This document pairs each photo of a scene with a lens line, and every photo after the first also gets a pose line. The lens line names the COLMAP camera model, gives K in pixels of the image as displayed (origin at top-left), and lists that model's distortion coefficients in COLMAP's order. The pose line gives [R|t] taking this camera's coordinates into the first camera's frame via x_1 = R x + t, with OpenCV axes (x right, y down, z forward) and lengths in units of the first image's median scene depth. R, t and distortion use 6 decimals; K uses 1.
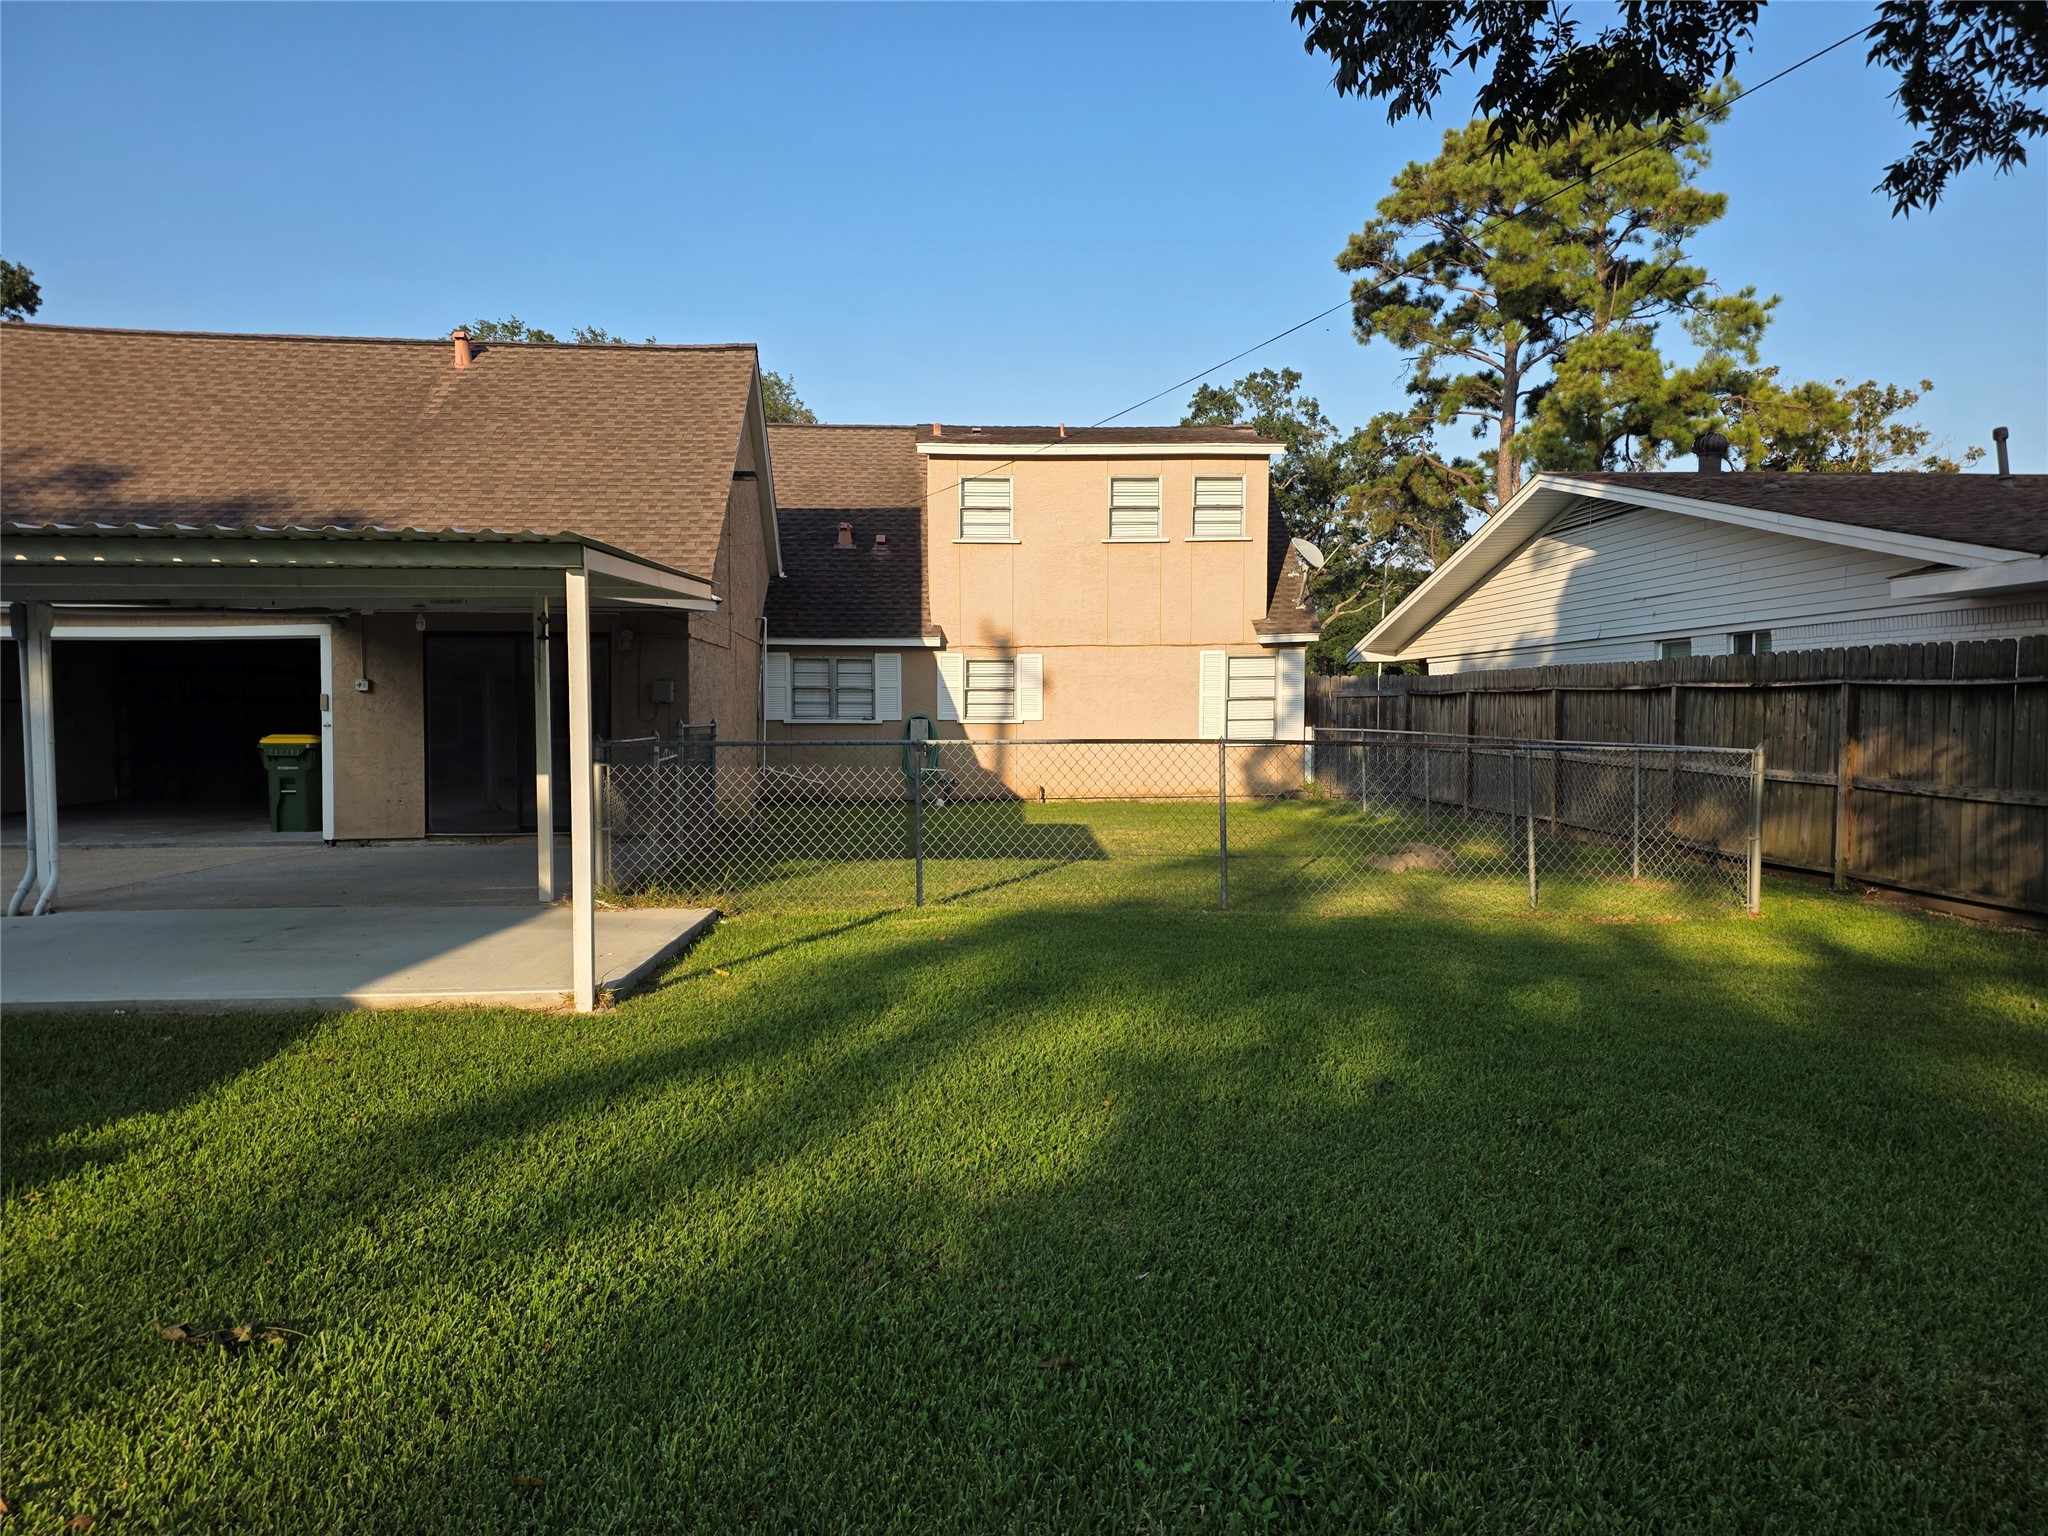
lens RADIAL K [[1335.2, 0, 1024.0], [0, 1335.2, 768.0], [0, 0, 1]] dist [-0.002235, 0.000255]
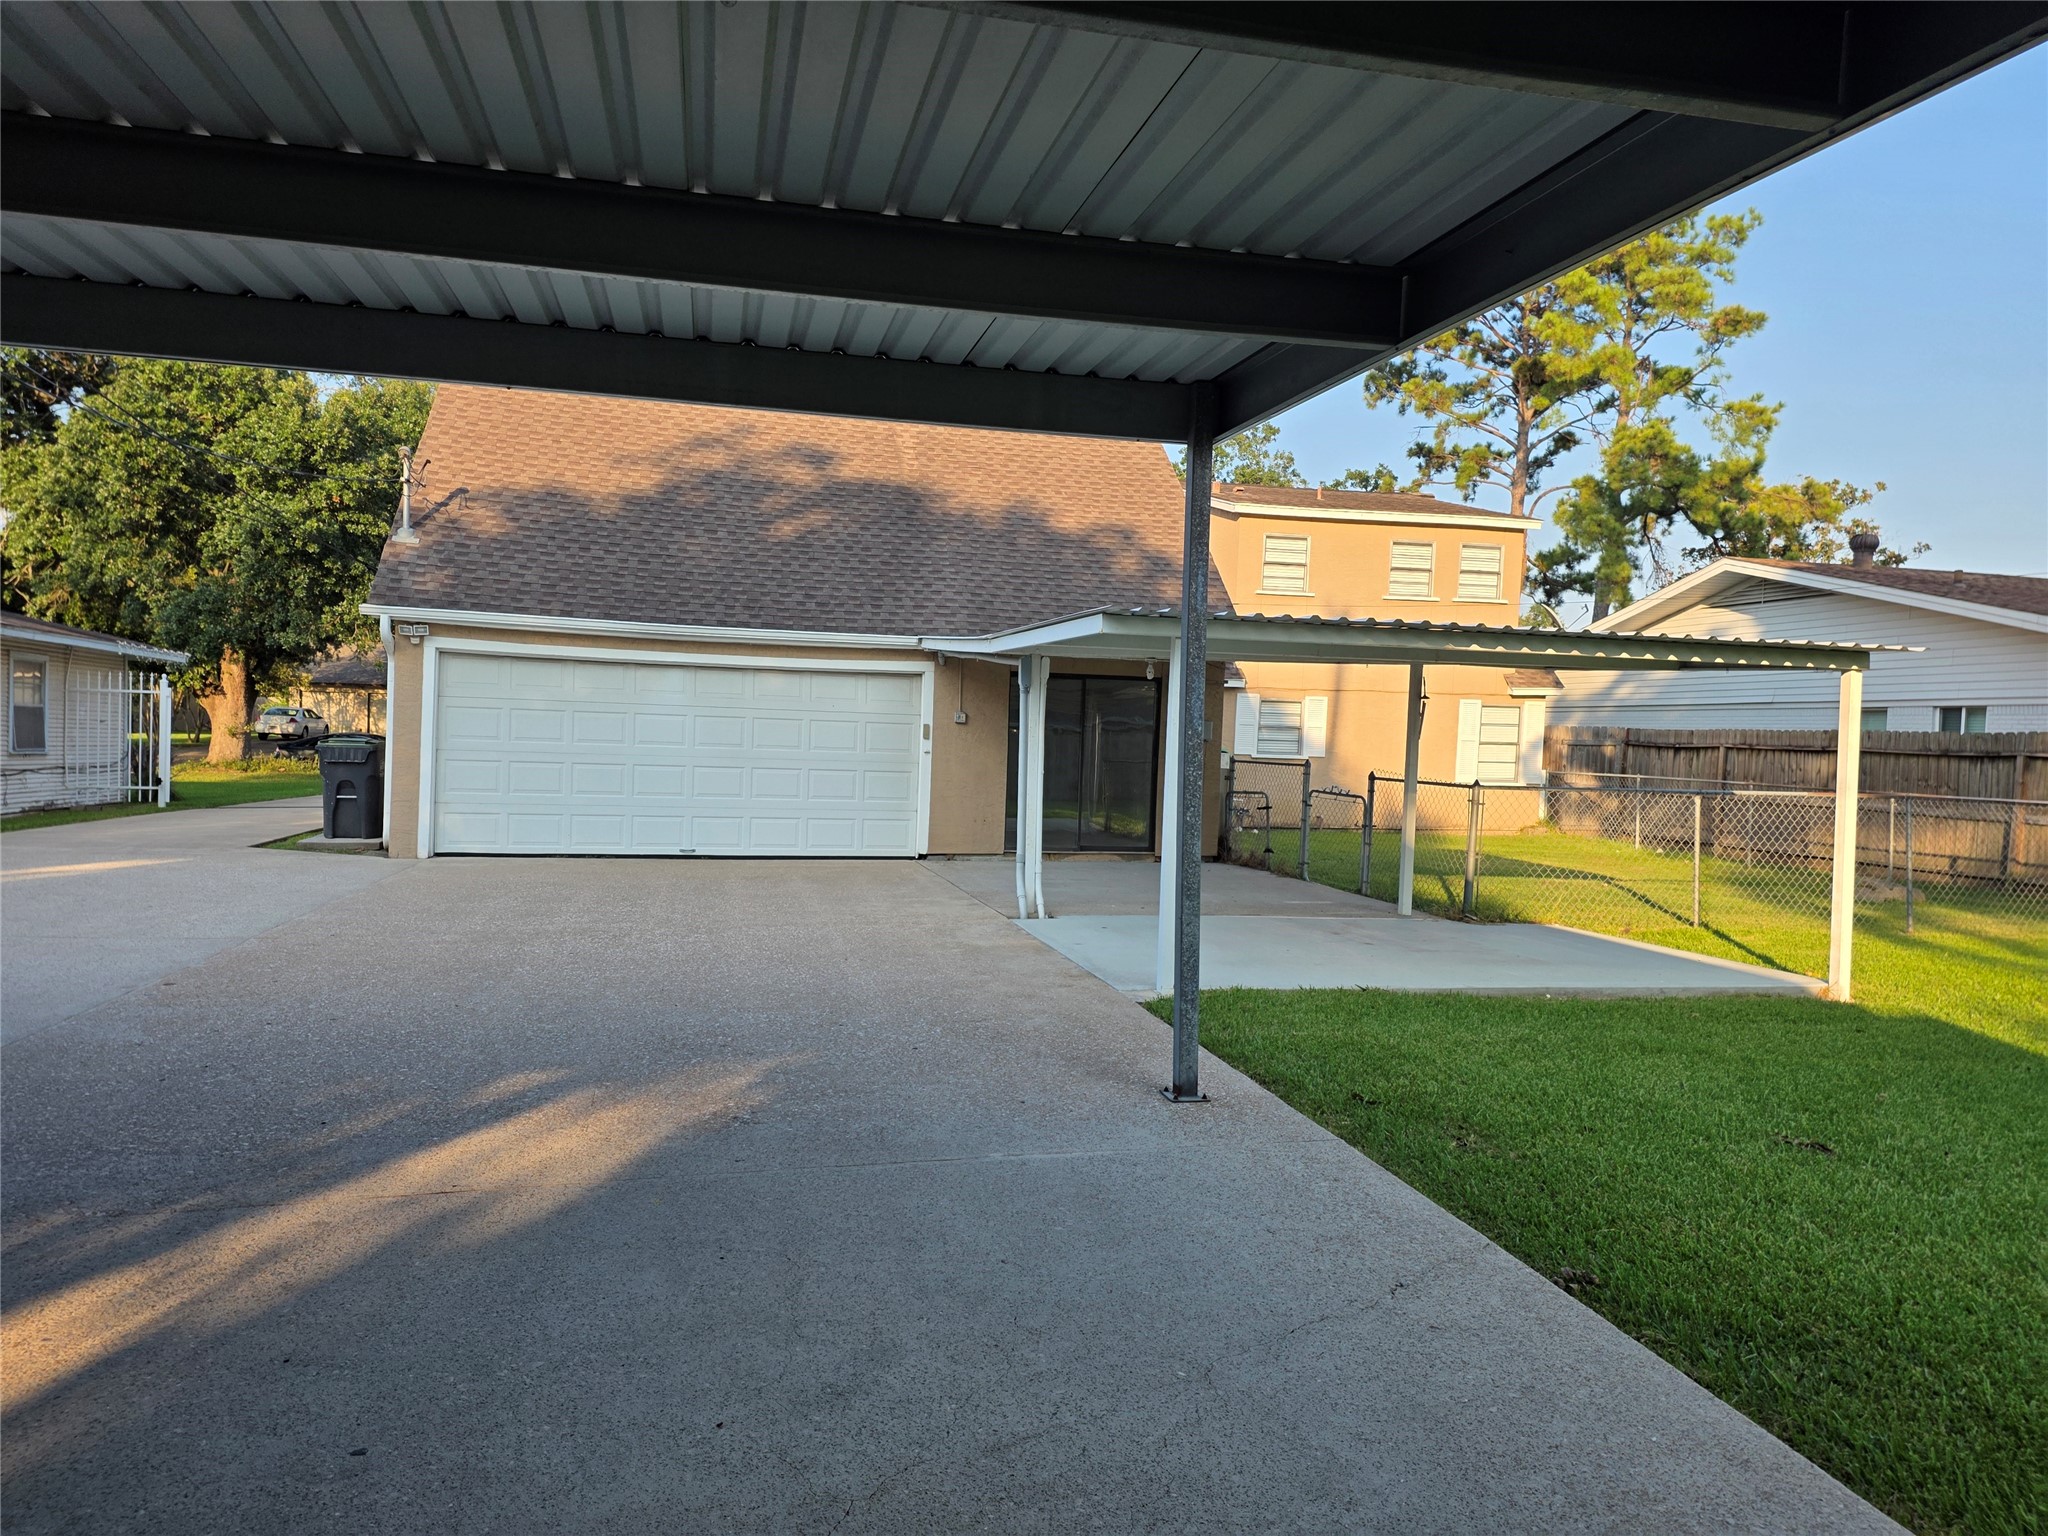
lens RADIAL K [[1335.2, 0, 1024.0], [0, 1335.2, 768.0], [0, 0, 1]] dist [-0.002235, 0.000255]
pose [[0.988313, 0.033653, 0.148678, -0.239270], [-0.031470, 0.999360, -0.017014, 0.000310], [-0.149156, 0.012136, 0.988739, -0.032672]]
